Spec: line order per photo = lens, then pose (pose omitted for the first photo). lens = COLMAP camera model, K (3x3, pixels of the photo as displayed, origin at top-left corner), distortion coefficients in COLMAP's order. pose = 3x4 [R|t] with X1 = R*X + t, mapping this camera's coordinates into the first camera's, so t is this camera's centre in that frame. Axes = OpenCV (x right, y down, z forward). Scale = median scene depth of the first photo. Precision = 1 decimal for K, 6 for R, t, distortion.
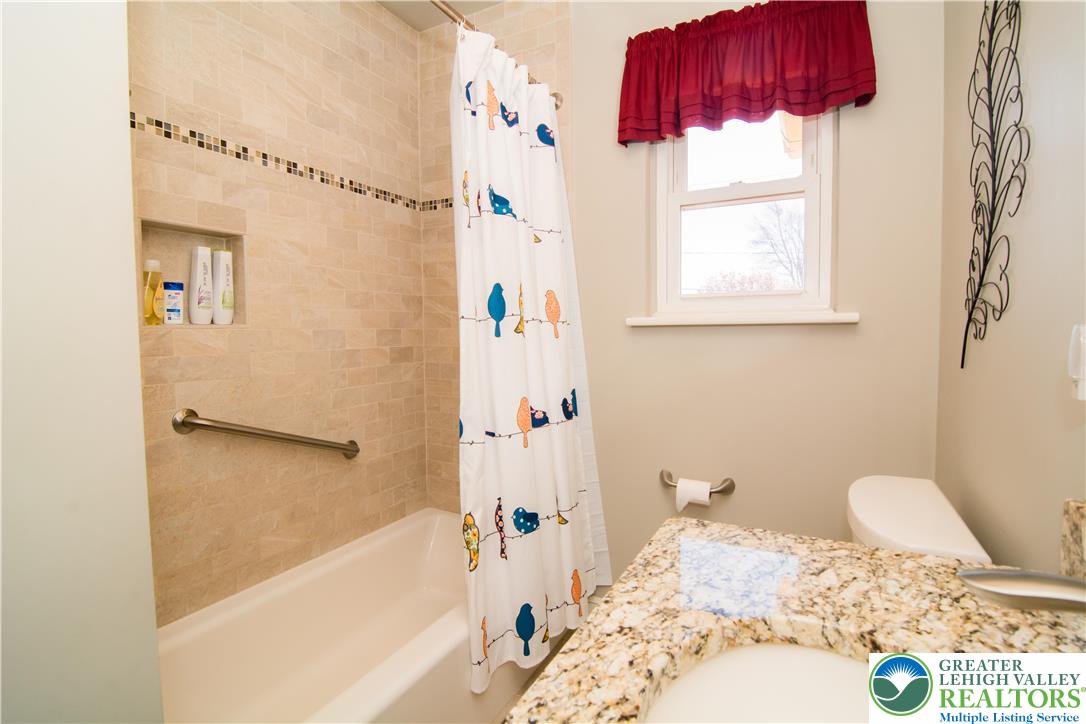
lens RADIAL K [[520.4, 0, 550.1], [0, 520.4, 359.4], [0, 0, 1]] dist [-0.002534, -0.012657]
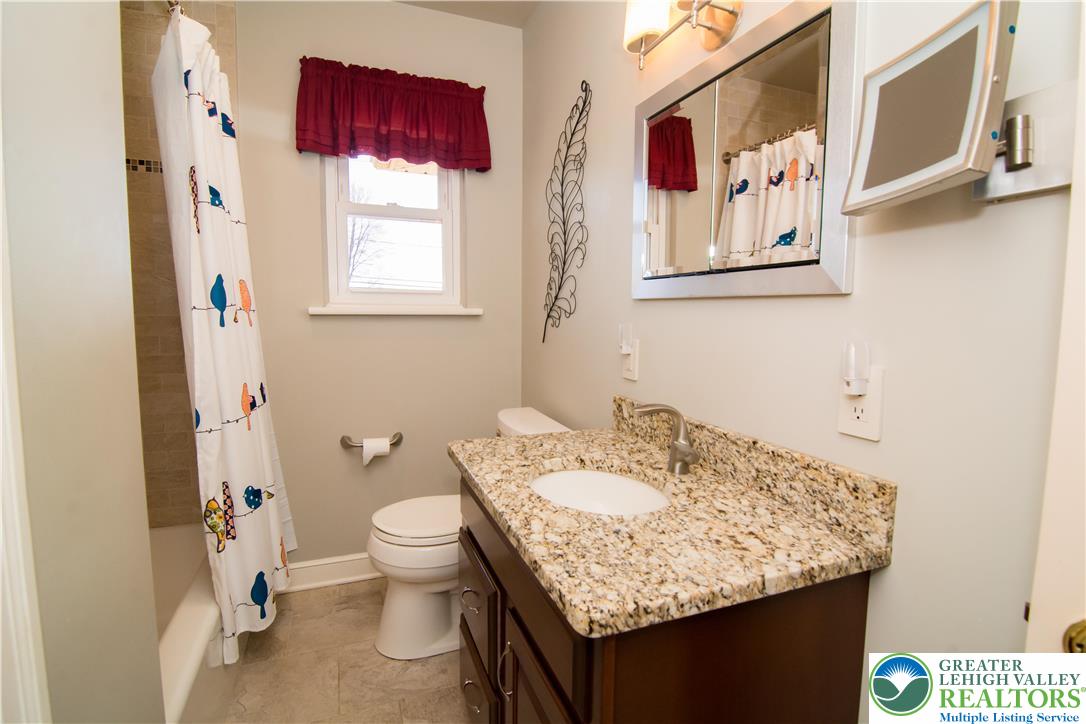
lens RADIAL K [[520.4, 0, 550.1], [0, 520.4, 359.4], [0, 0, 1]] dist [-0.002534, -0.012657]
pose [[0.652889, -0.055753, 0.755399, -0.446275], [0.026159, 0.998352, 0.051075, -0.013431], [-0.757002, -0.013586, 0.653272, -0.161453]]
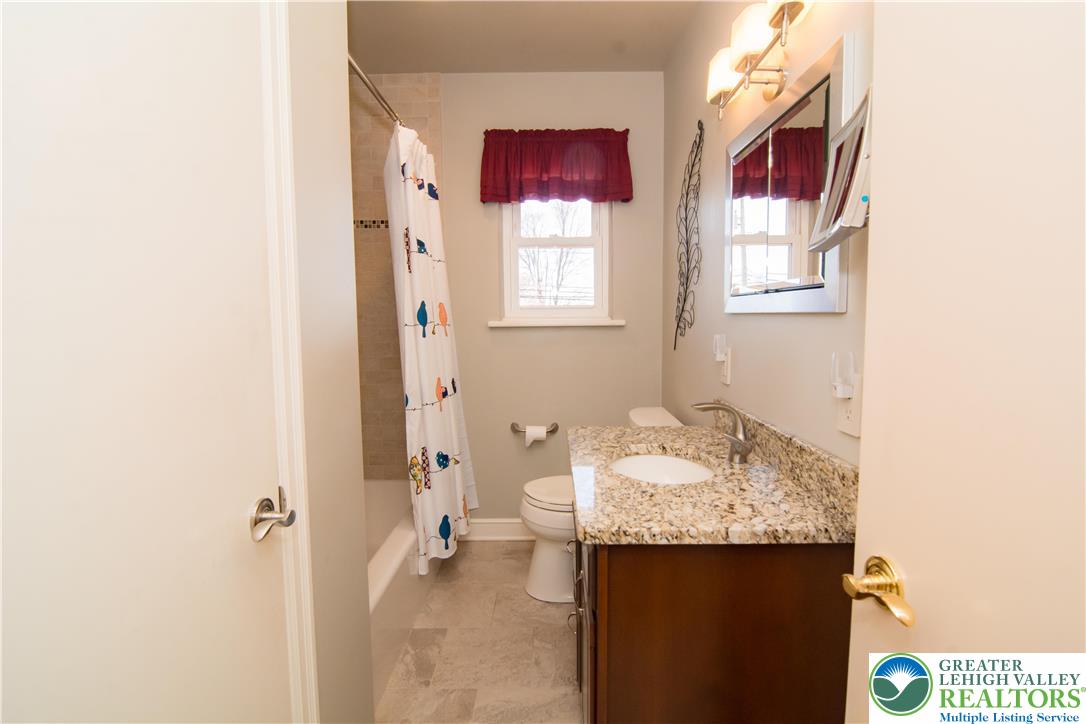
lens RADIAL K [[520.4, 0, 550.1], [0, 520.4, 359.4], [0, 0, 1]] dist [-0.002534, -0.012657]
pose [[0.889174, -0.036621, 0.456101, -0.447251], [0.024926, 0.999189, 0.031633, -0.017923], [-0.456890, -0.016758, 0.889365, -0.463980]]
